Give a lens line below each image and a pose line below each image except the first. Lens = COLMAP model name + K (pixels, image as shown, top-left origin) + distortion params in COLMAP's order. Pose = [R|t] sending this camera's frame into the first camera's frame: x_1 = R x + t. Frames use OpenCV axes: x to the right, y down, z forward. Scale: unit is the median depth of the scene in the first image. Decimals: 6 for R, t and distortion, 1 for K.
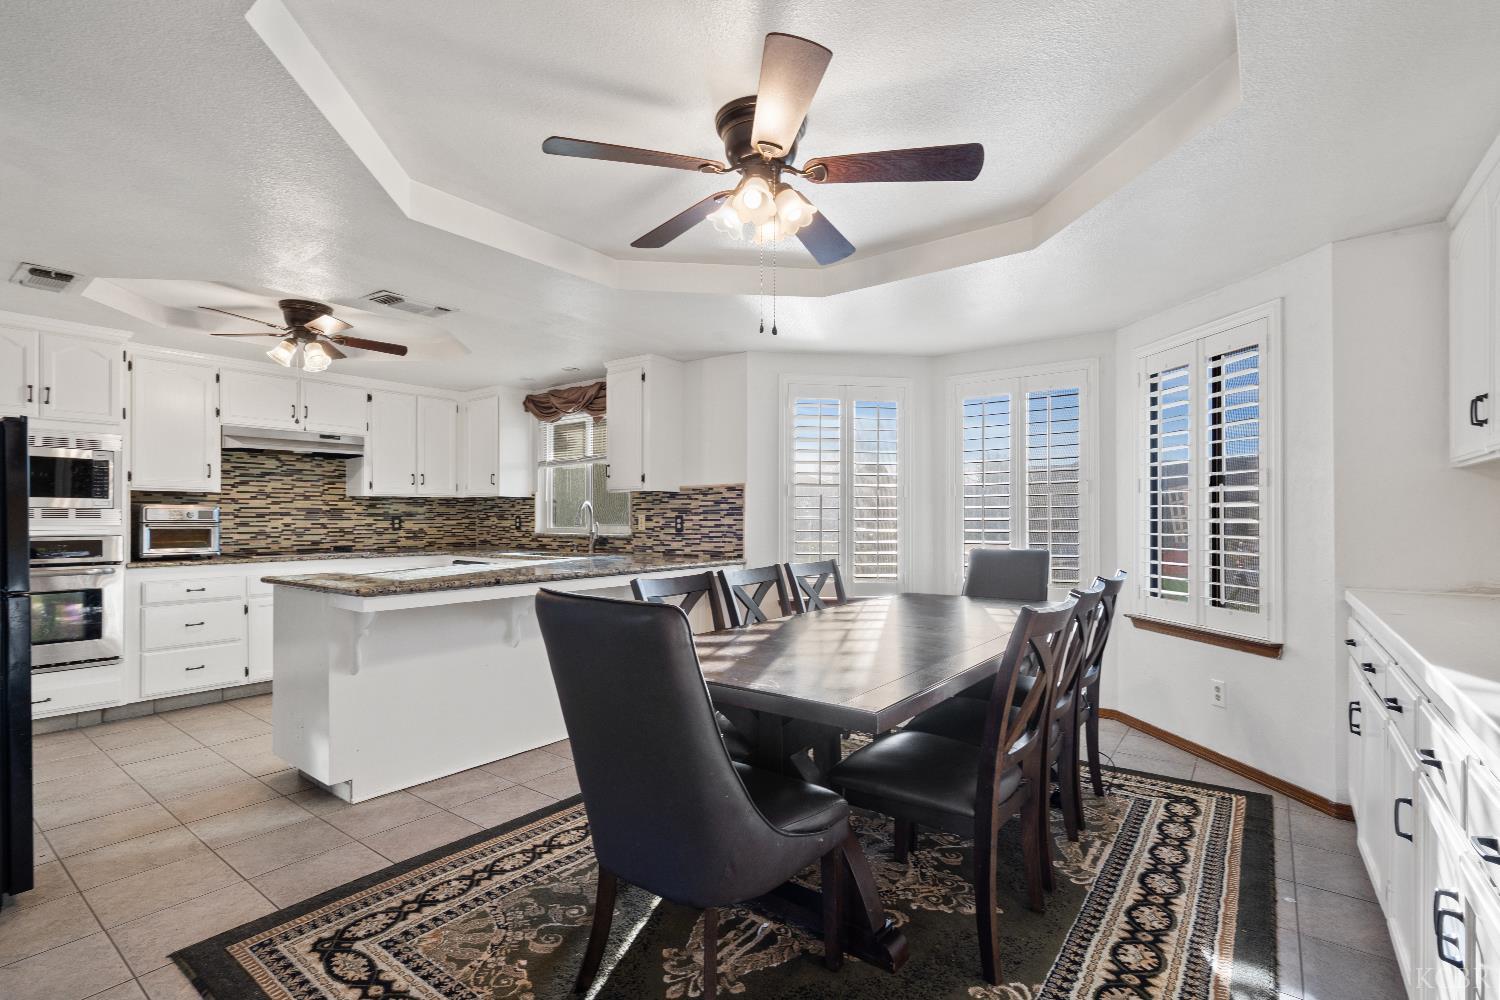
lens RADIAL K [[688.6, 0, 737.8], [0, 688.6, 512.1], [0, 0, 1]] dist [-0.003394, 0.003259]
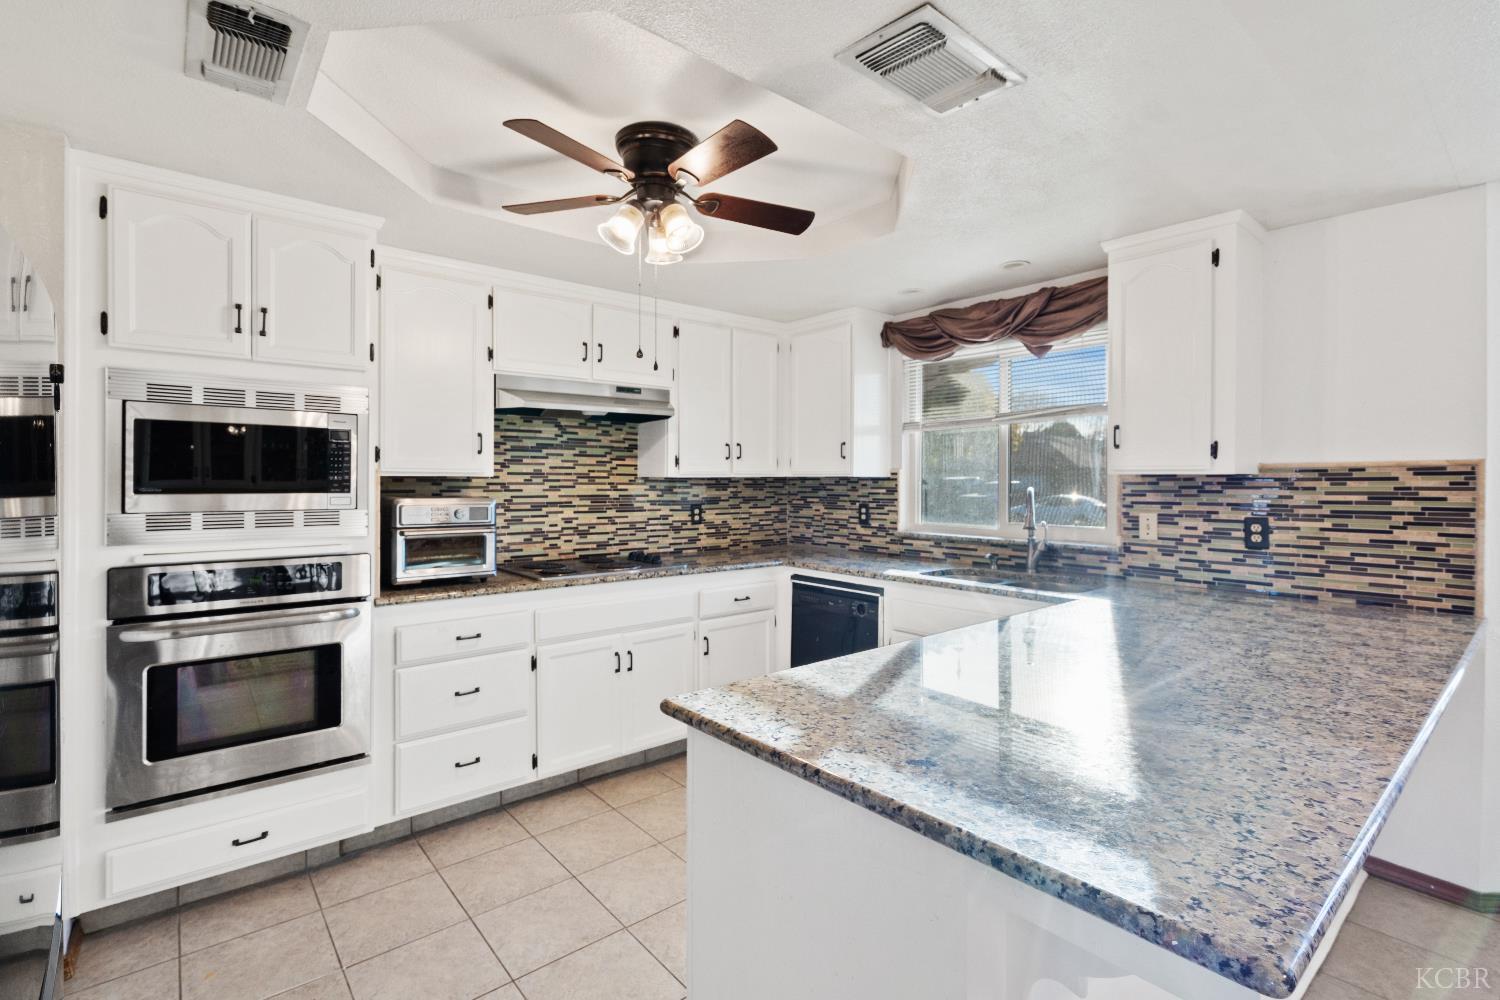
lens RADIAL K [[688.6, 0, 735.0], [0, 688.6, 475.5], [0, 0, 1]] dist [-0.003394, 0.003259]
pose [[0.975033, 0.000989, -0.222057, -0.350392], [-0.000705, 0.999999, 0.001358, -0.027950], [0.222058, -0.001167, 0.975033, 0.377836]]
